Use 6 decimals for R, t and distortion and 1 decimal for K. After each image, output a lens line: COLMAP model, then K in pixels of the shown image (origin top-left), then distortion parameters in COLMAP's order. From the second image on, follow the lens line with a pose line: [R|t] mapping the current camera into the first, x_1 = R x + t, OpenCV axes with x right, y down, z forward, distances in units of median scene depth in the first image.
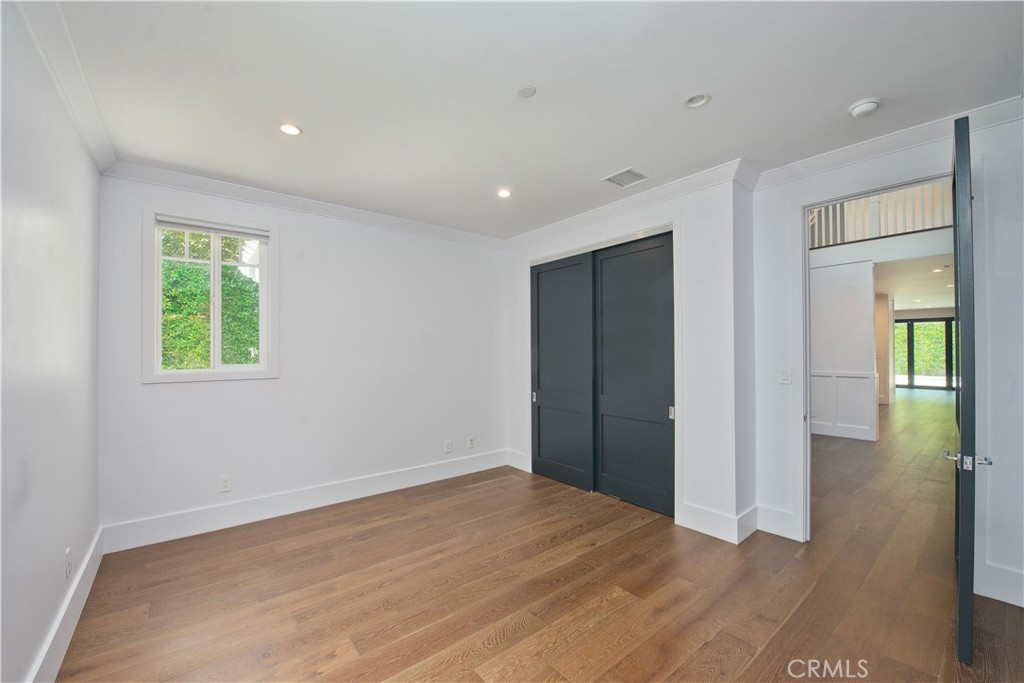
lens RADIAL K [[418.2, 0, 513.6], [0, 418.2, 344.9], [0, 0, 1]] dist [-0.007965, 0.000308]
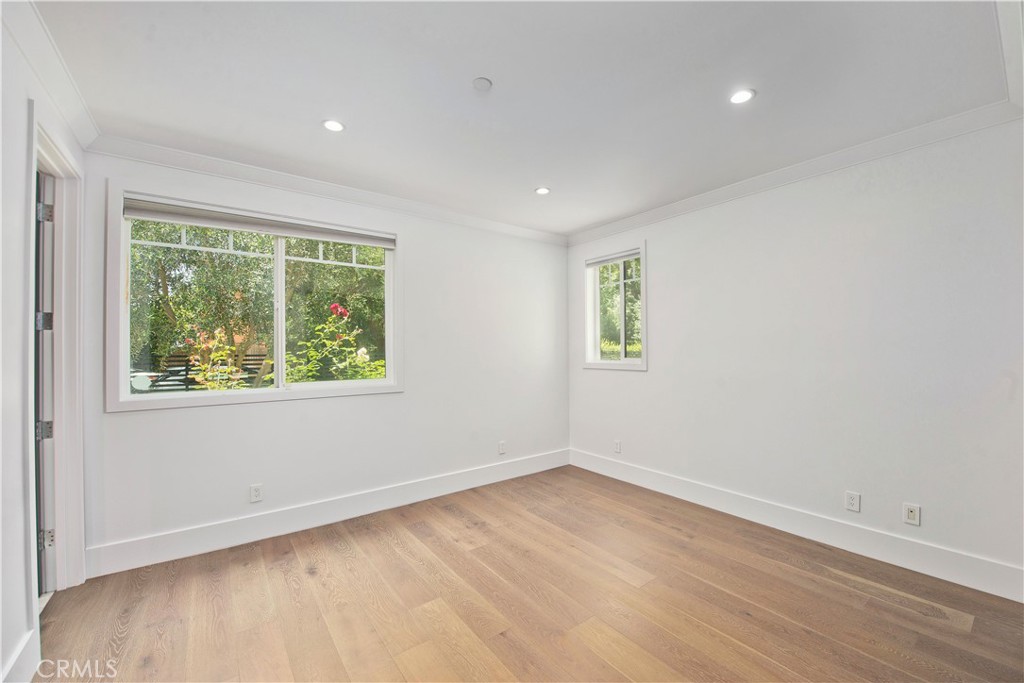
lens RADIAL K [[418.2, 0, 520.3], [0, 418.2, 345.5], [0, 0, 1]] dist [-0.007965, 0.000308]
pose [[-0.039775, -0.004853, -0.999197, 0.660882], [0.015492, 0.999865, -0.005473, 0.011094], [0.999089, -0.015698, -0.039694, 0.738134]]
